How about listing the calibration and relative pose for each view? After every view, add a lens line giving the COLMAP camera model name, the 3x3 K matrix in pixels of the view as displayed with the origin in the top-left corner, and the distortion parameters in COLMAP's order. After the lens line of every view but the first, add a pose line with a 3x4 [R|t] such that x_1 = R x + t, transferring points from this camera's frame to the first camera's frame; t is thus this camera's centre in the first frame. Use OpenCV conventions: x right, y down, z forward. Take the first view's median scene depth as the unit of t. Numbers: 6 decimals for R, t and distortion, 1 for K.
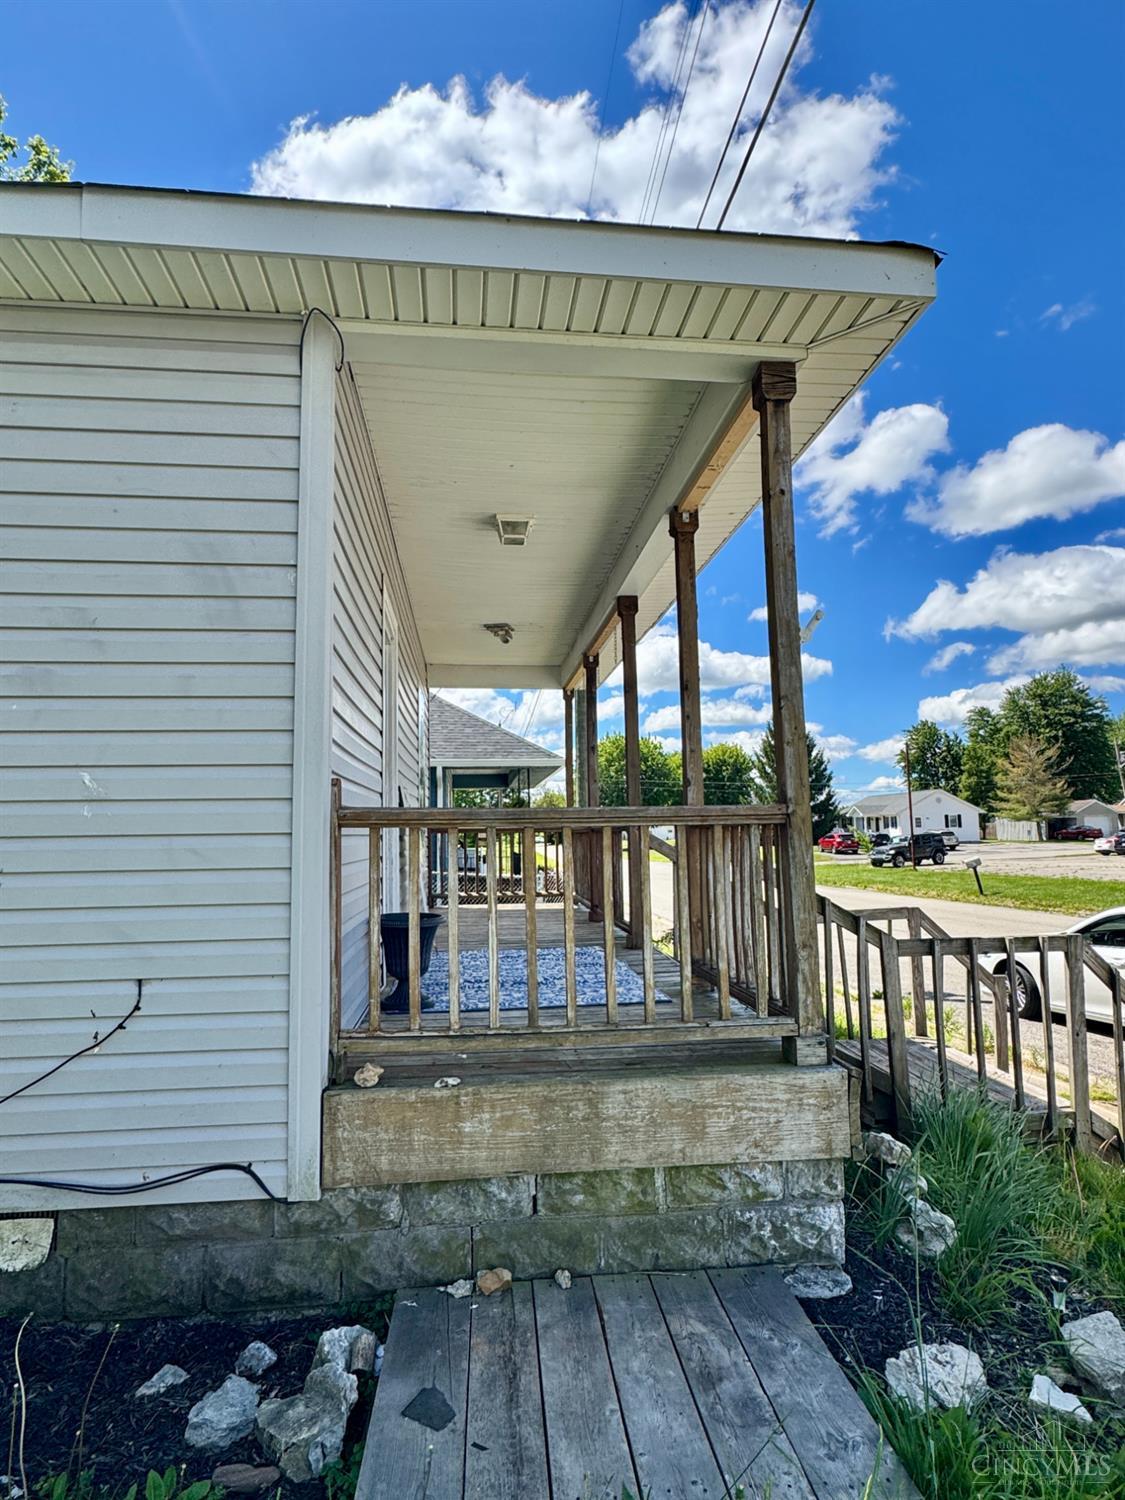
lens RADIAL K [[820.7, 0, 559.3], [0, 820.7, 753.8], [0, 0, 1]] dist [0.002781, -0.000749]
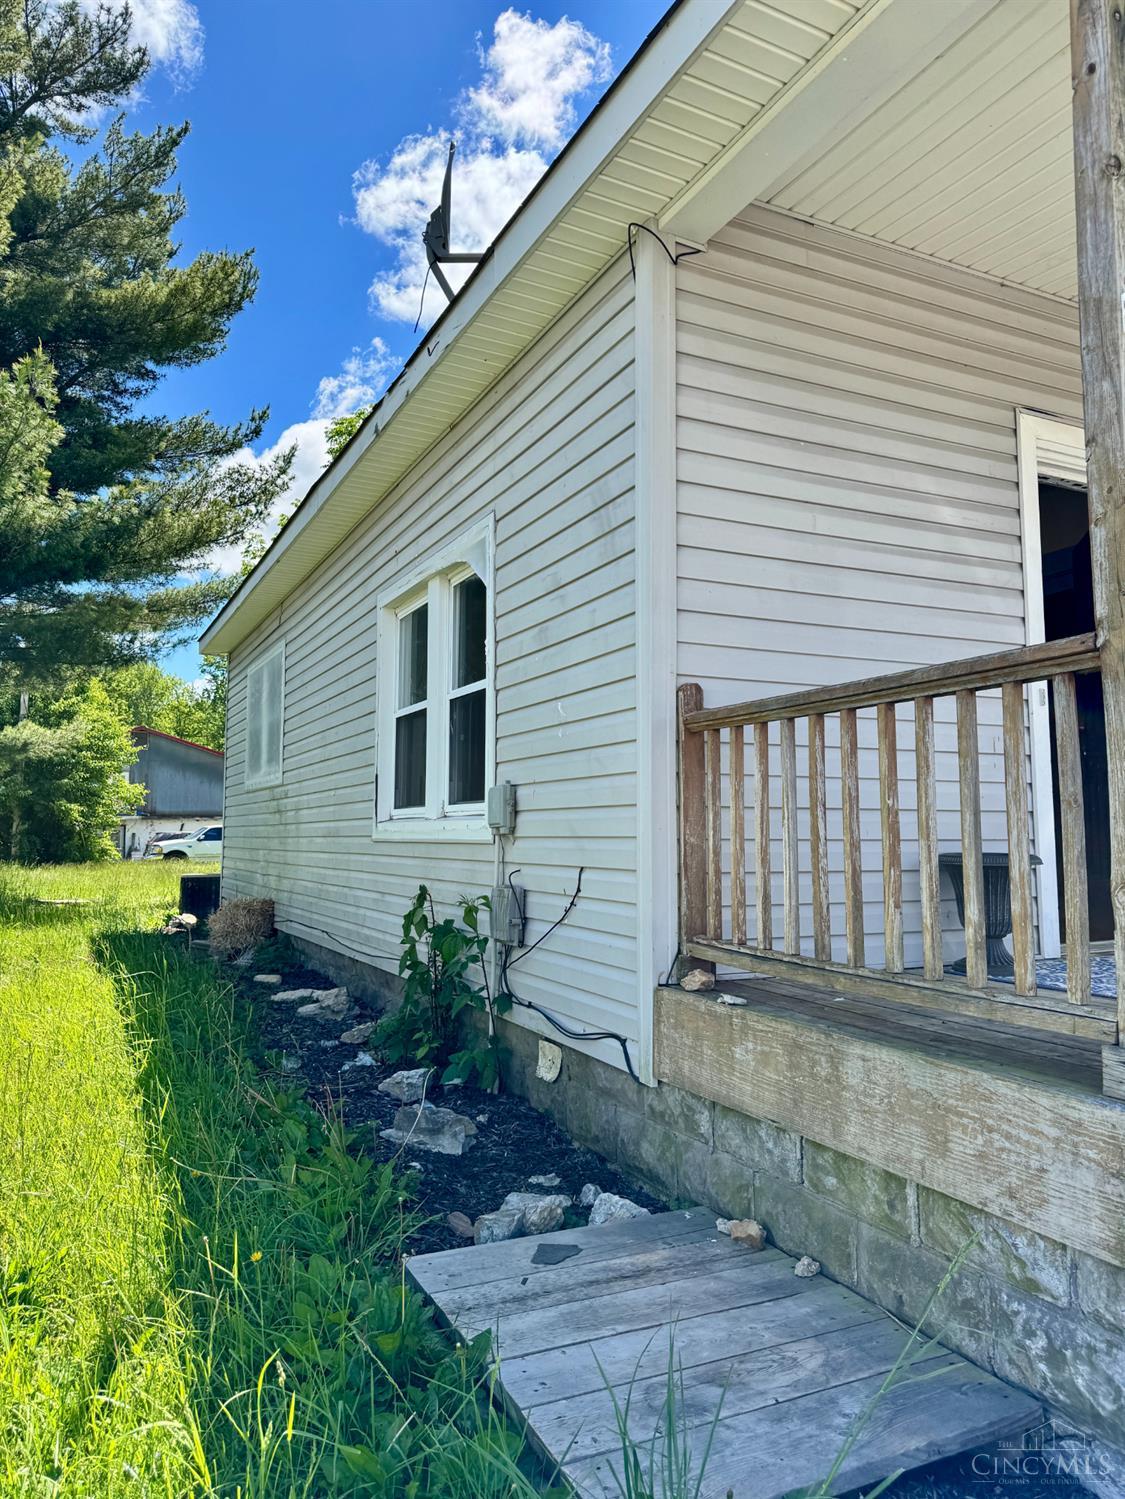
lens RADIAL K [[1056.5, 0, 561.9], [0, 1056.5, 745.9], [0, 0, 1]] dist [-0.002365, -0.012061]
pose [[0.339217, -0.060040, -0.938790, 0.885729], [0.077518, 0.996351, -0.035712, 0.146821], [0.937509, -0.060659, 0.342634, 0.441231]]
